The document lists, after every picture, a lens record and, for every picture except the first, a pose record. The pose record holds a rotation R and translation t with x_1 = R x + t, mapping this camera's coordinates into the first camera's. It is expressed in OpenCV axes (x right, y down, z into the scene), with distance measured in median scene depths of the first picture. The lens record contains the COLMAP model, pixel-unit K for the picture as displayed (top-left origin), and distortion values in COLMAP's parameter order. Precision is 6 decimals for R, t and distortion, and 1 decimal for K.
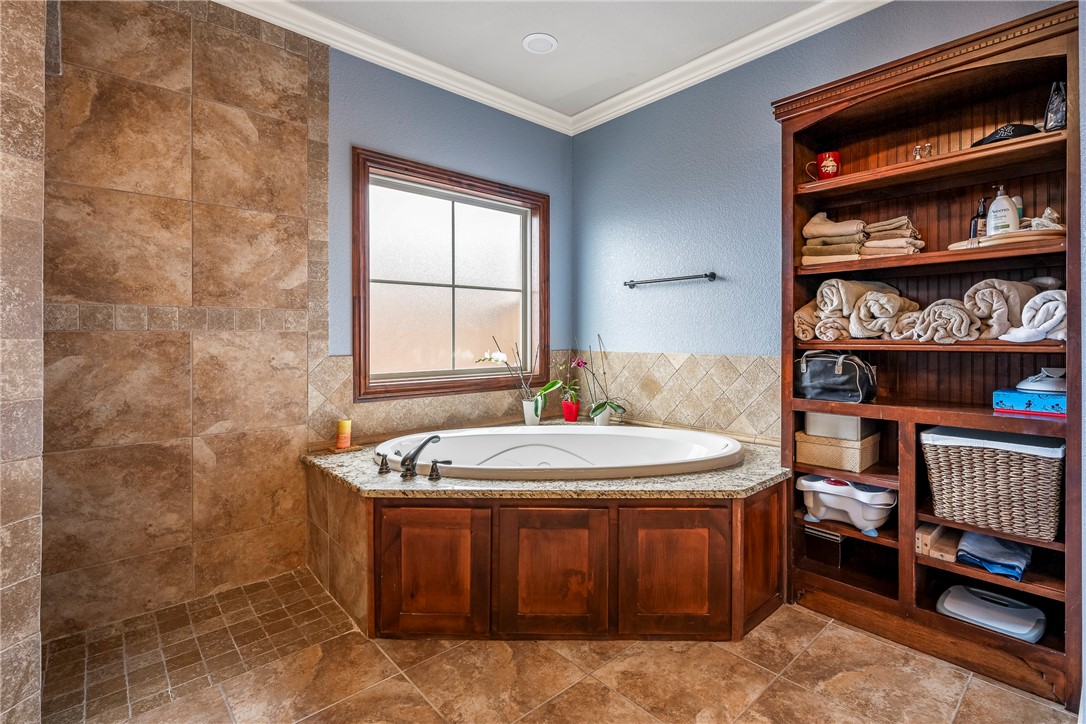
lens RADIAL K [[508.4, 0, 569.7], [0, 508.4, 340.1], [0, 0, 1]] dist [-0.001377, -0.000185]
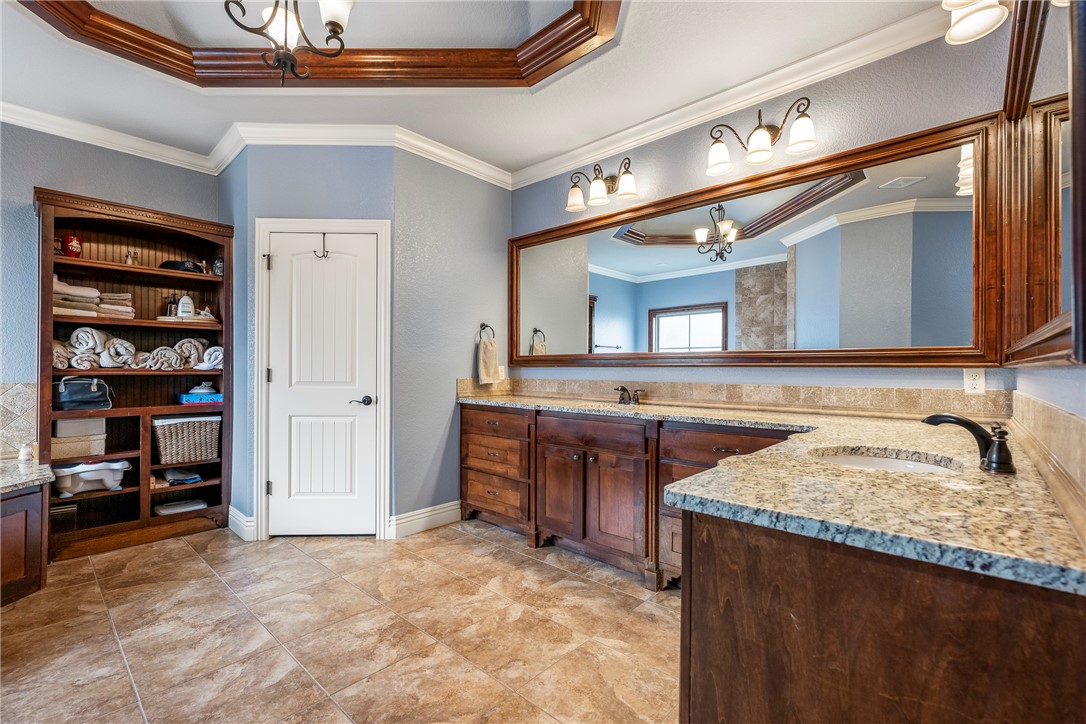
lens RADIAL K [[467.6, 0, 545.1], [0, 467.6, 365.8], [0, 0, 1]] dist [0.000993, 0.000023]
pose [[-0.065448, 0.006356, 0.997836, -0.984302], [-0.000189, 0.999980, -0.006382, -0.000175], [-0.997856, -0.000607, -0.065445, -0.258197]]
